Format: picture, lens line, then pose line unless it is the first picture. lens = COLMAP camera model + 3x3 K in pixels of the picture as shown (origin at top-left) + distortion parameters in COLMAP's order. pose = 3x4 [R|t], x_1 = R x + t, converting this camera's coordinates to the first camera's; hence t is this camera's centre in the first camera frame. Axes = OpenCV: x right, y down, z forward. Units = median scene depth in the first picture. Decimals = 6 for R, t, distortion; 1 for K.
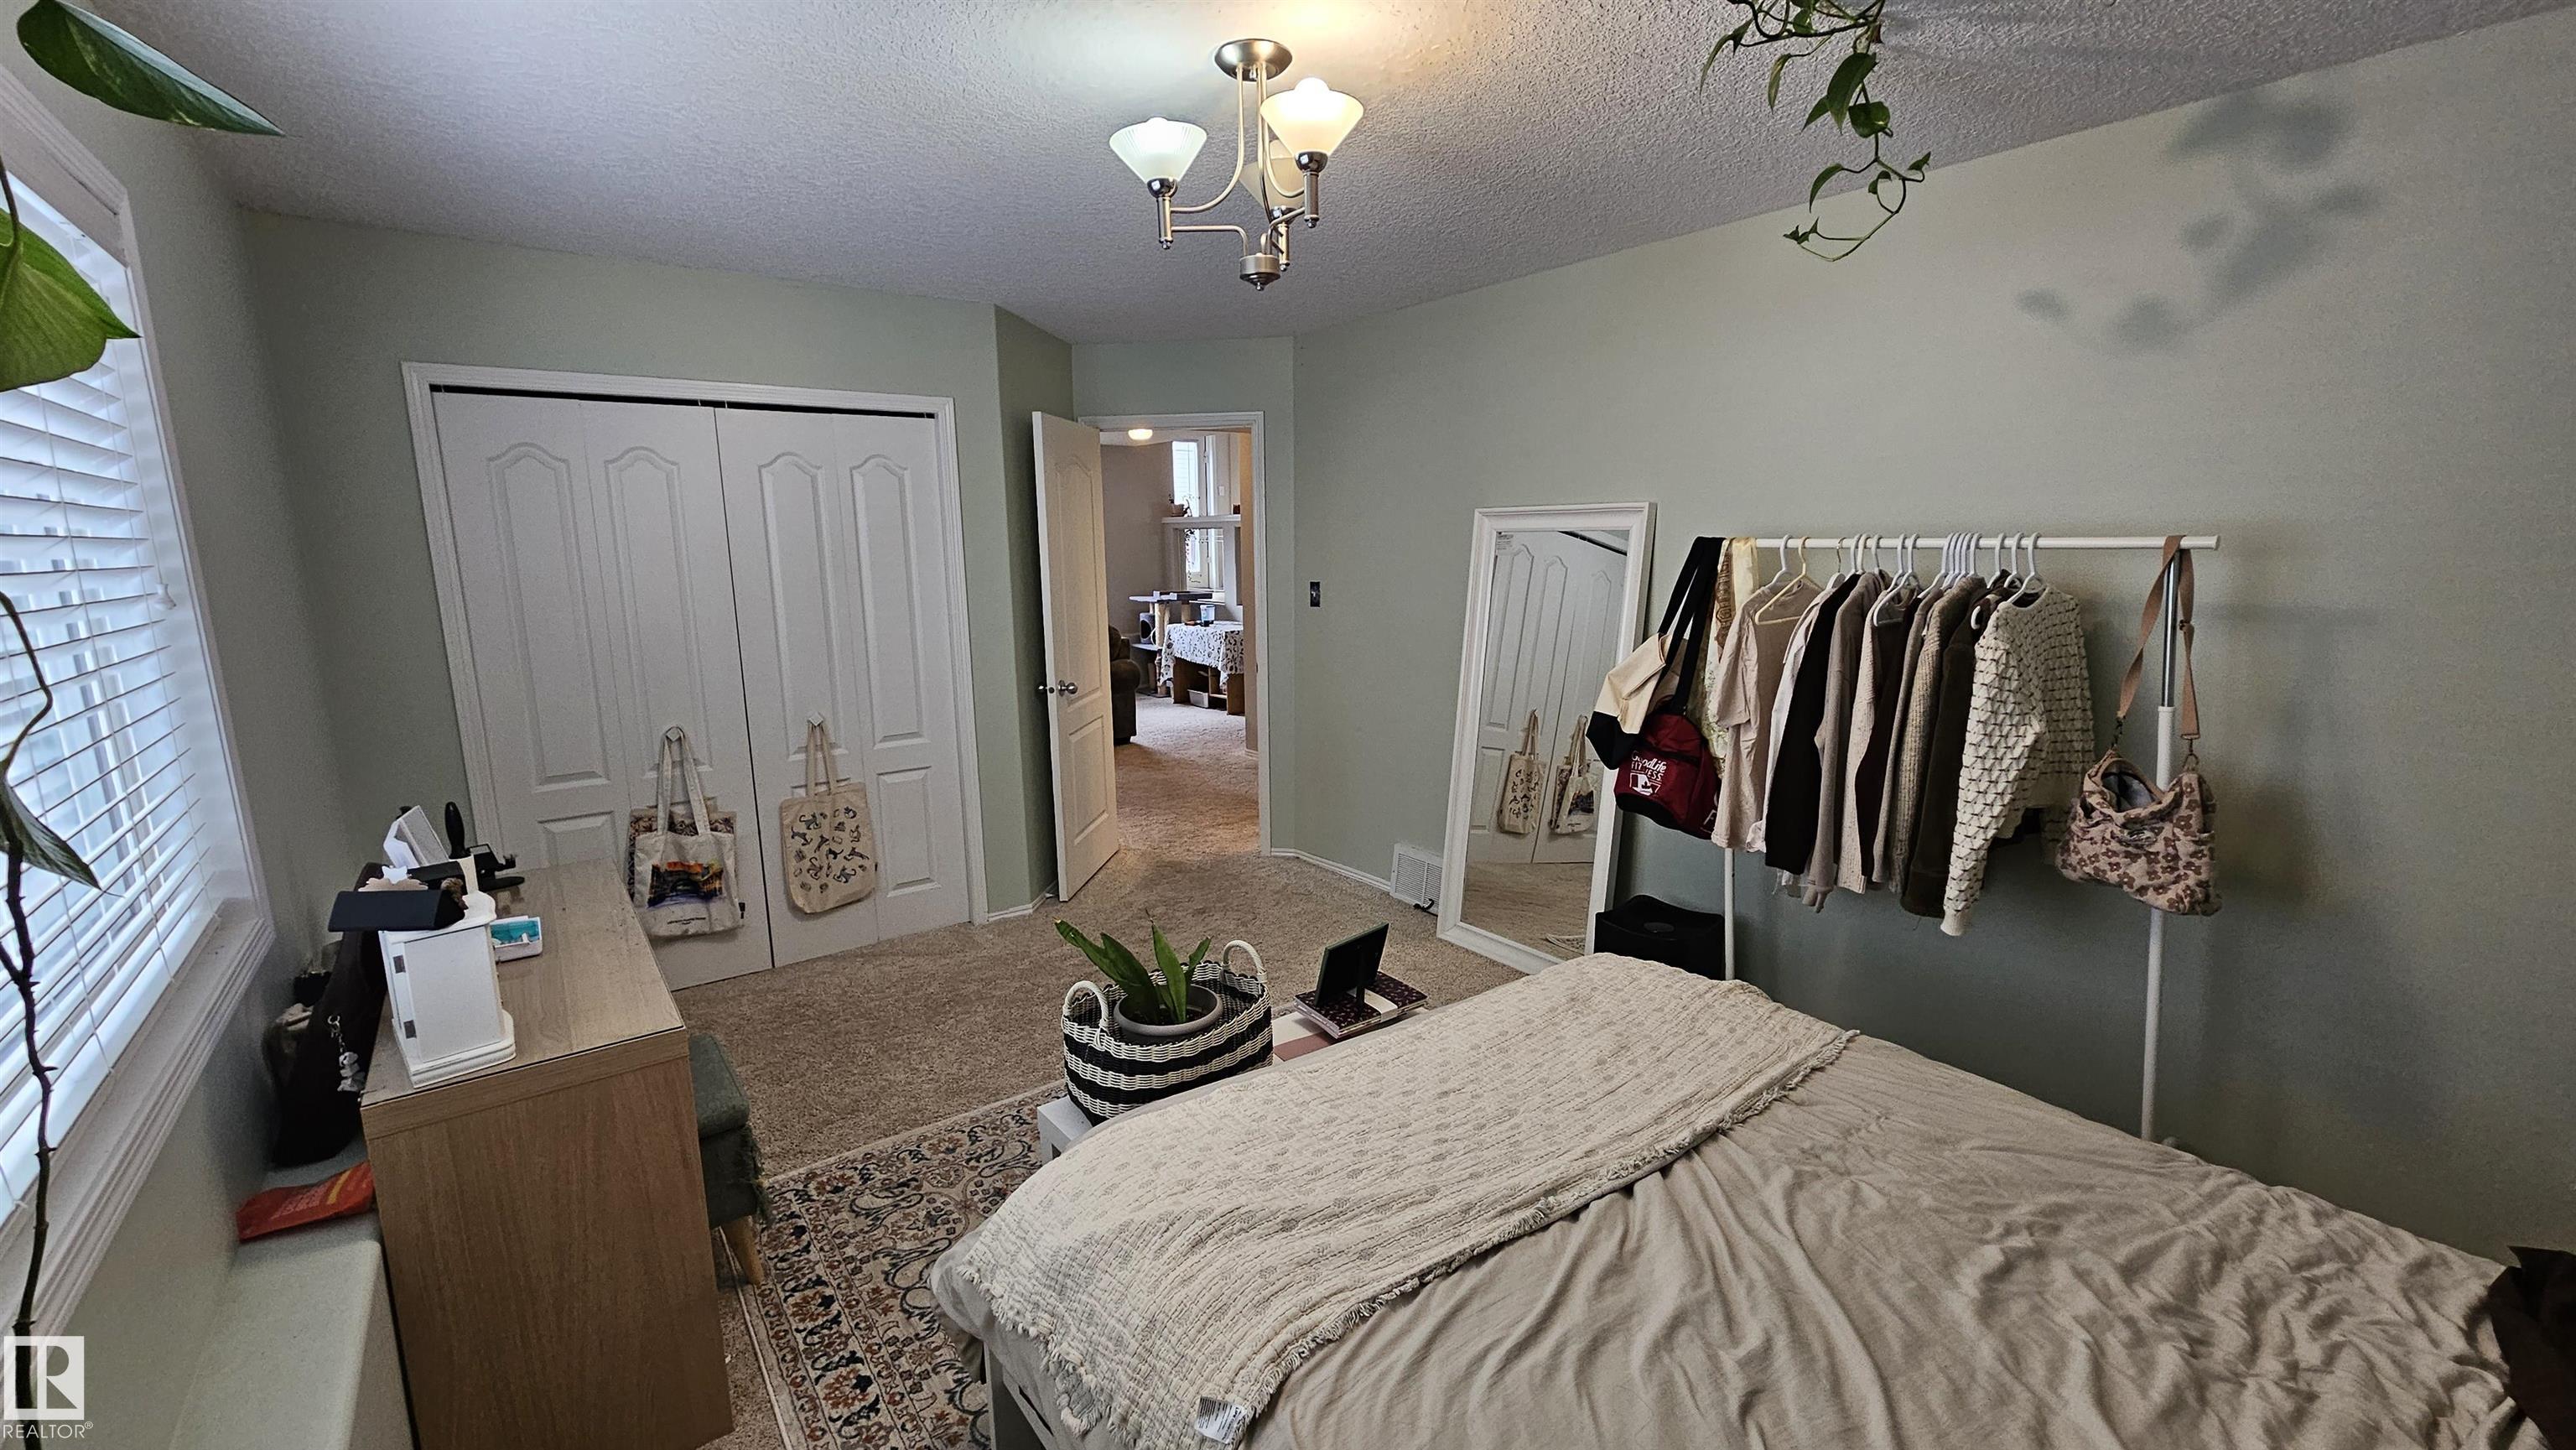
lens RADIAL K [[1054.6, 0, 1292.6], [0, 1054.6, 722.9], [0, 0, 1]] dist [-0.004914, 0.002858]
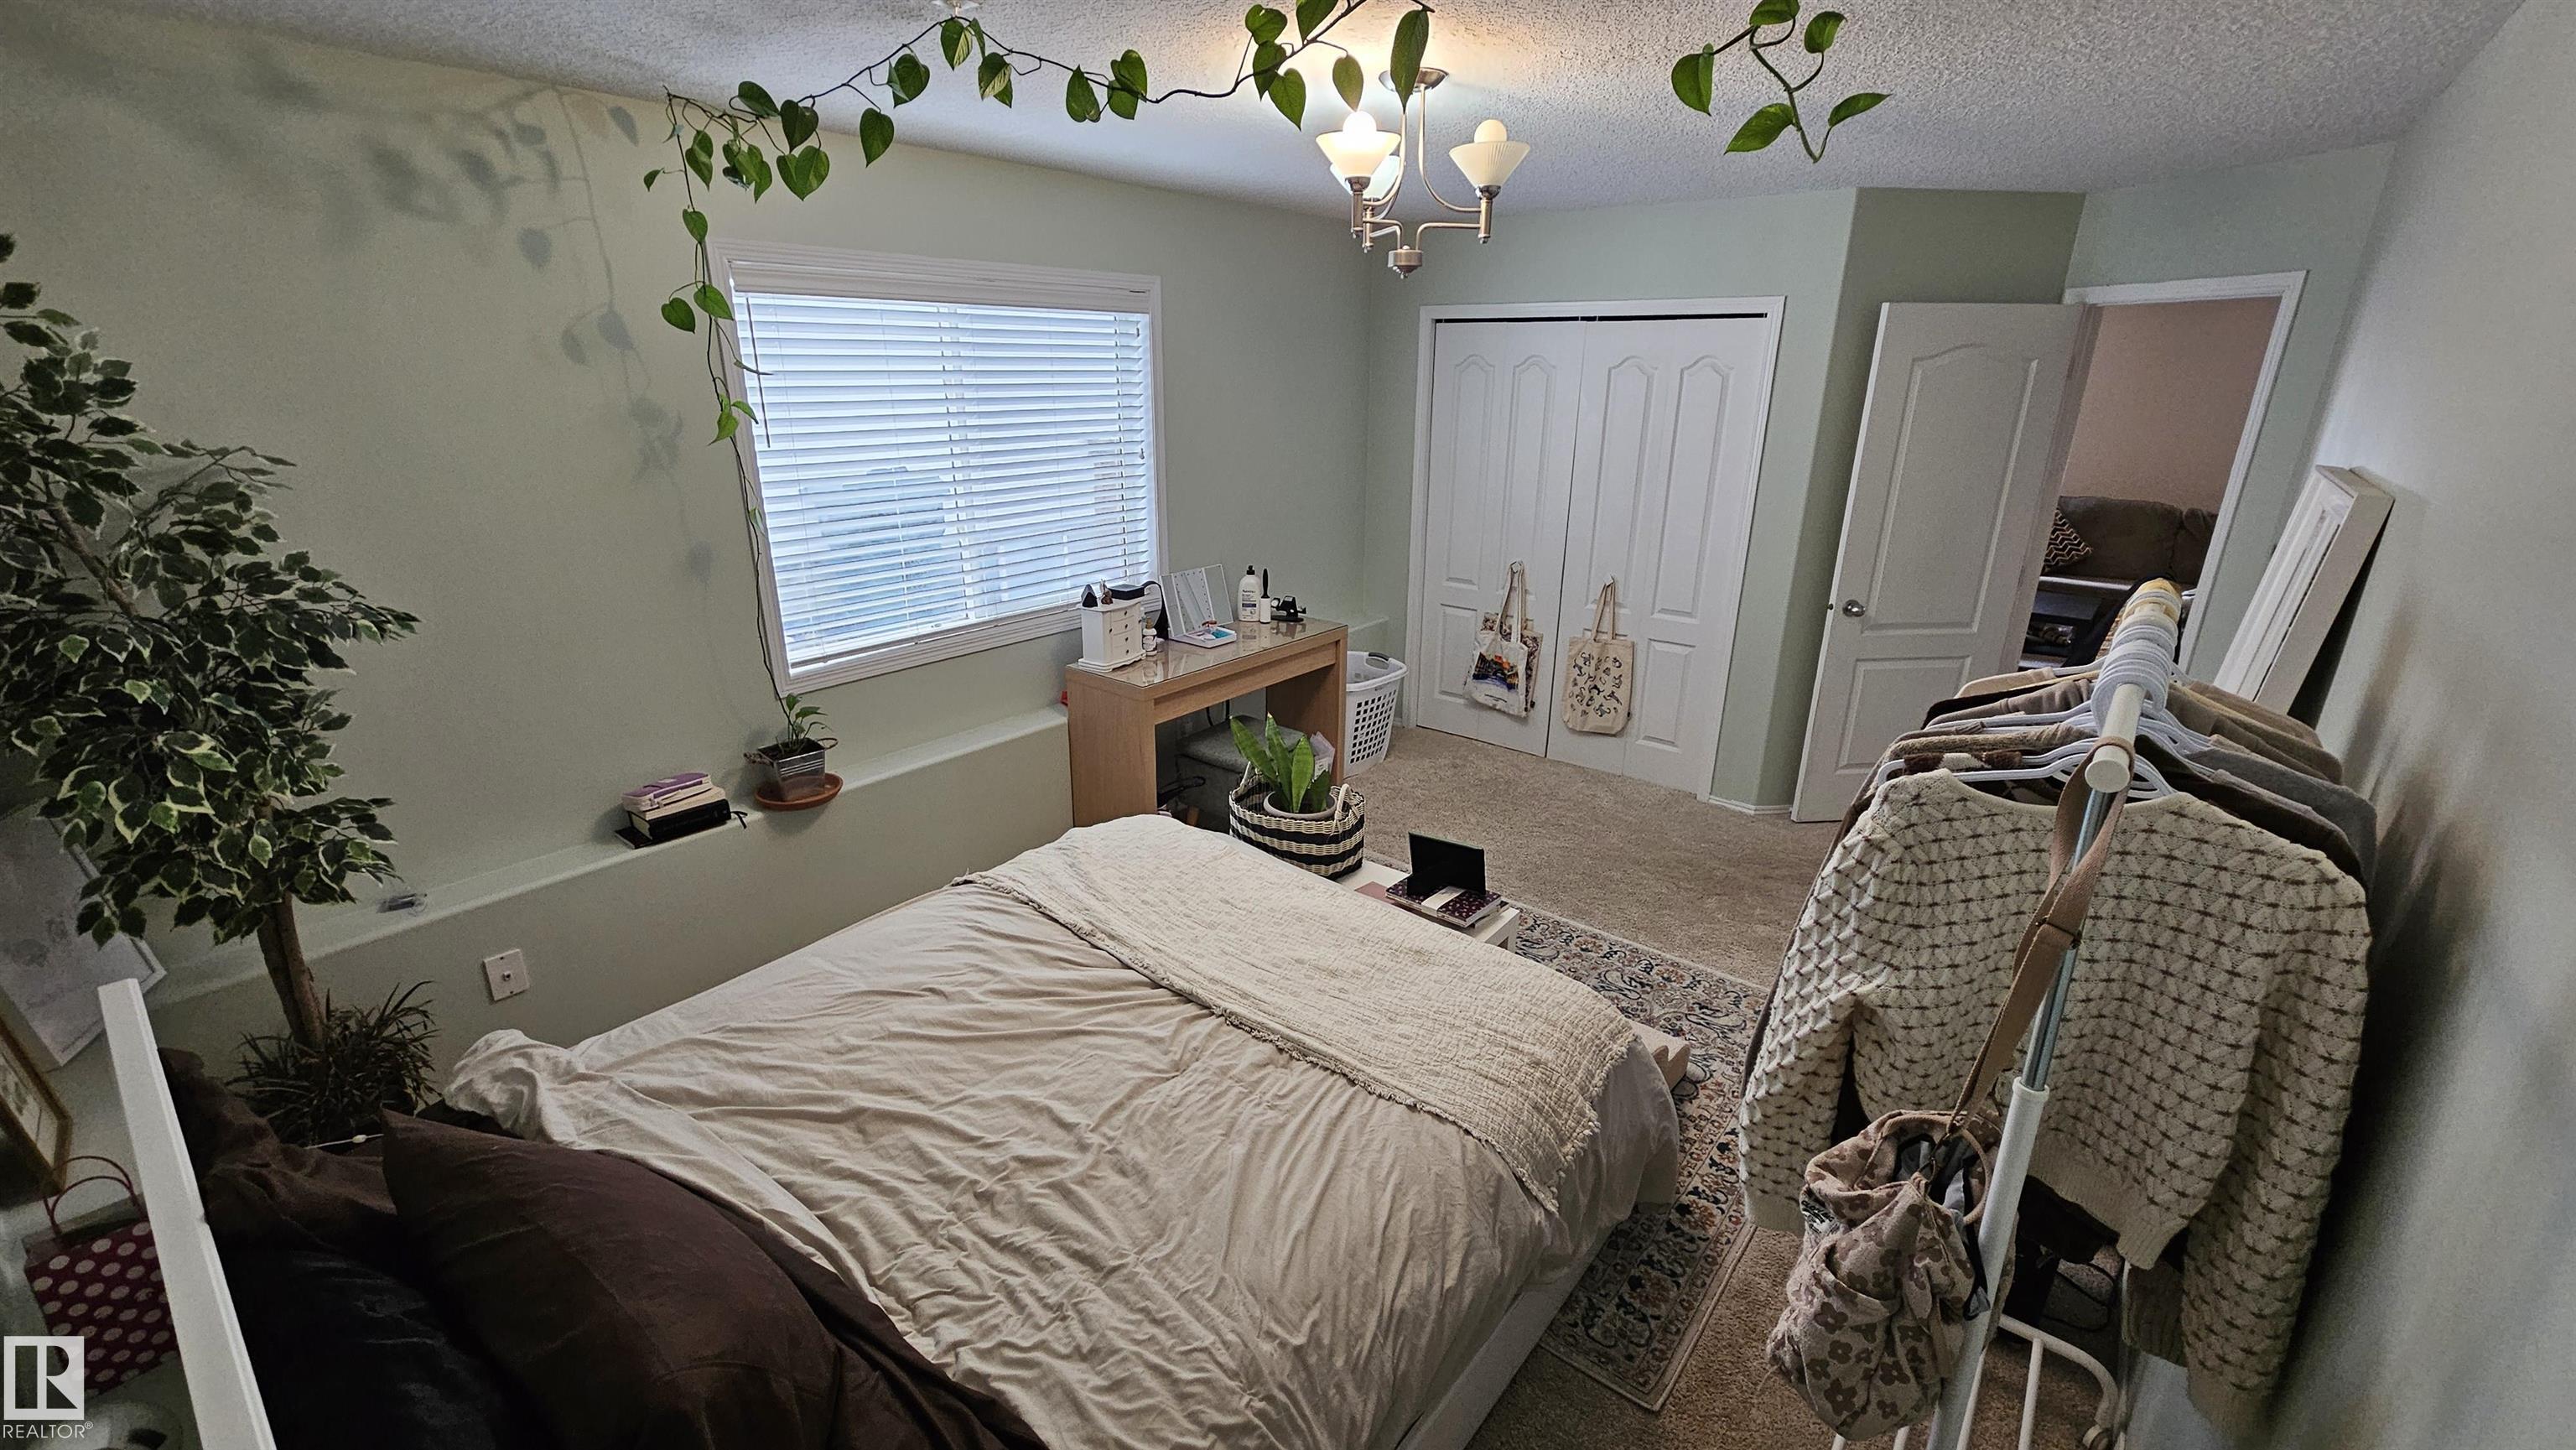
lens RADIAL K [[1054.6, 0, 1277.3], [0, 1054.6, 731.0], [0, 0, 1]] dist [-0.004914, 0.002858]
pose [[0.245505, 0.336400, -0.909155, 0.643631], [-0.184425, 0.936937, 0.296879, -0.135472], [0.951691, 0.094785, 0.292063, 0.301972]]
